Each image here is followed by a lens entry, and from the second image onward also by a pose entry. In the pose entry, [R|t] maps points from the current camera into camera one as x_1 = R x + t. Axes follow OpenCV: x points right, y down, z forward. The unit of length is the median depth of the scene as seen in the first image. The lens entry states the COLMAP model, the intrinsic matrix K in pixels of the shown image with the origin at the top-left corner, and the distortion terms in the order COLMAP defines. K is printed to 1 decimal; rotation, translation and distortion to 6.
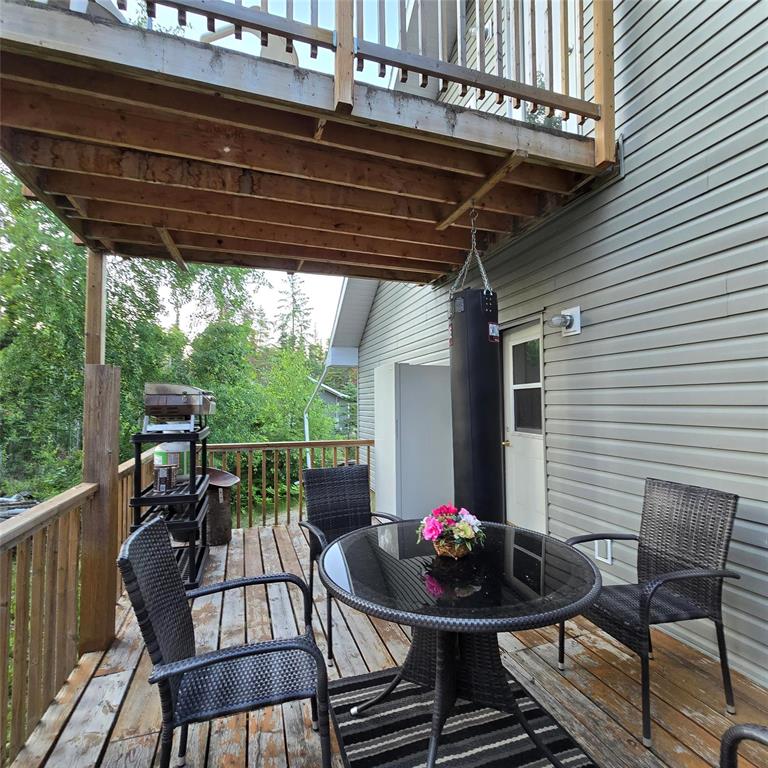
lens RADIAL K [[421.6, 0, 385.5], [0, 421.6, 384.3], [0, 0, 1]] dist [-0.000722, -0.001438]
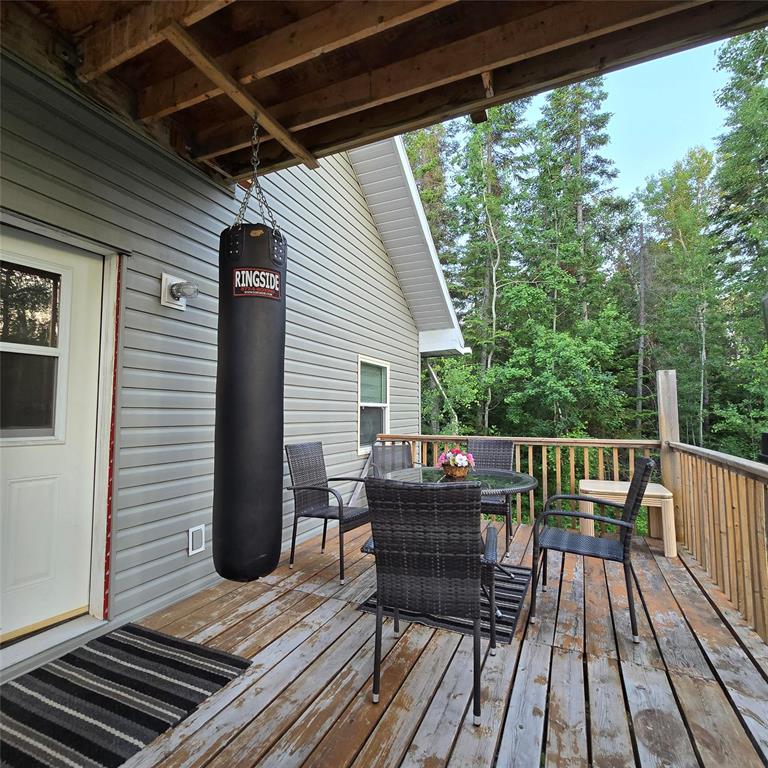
lens RADIAL K [[421.6, 0, 383.5], [0, 421.6, 383.9], [0, 0, 1]] dist [-0.000722, -0.001438]
pose [[-0.729368, 0.056334, 0.681798, -0.719311], [-0.023708, 0.993924, -0.107485, 0.194336], [-0.683711, -0.094560, -0.723601, 2.176444]]
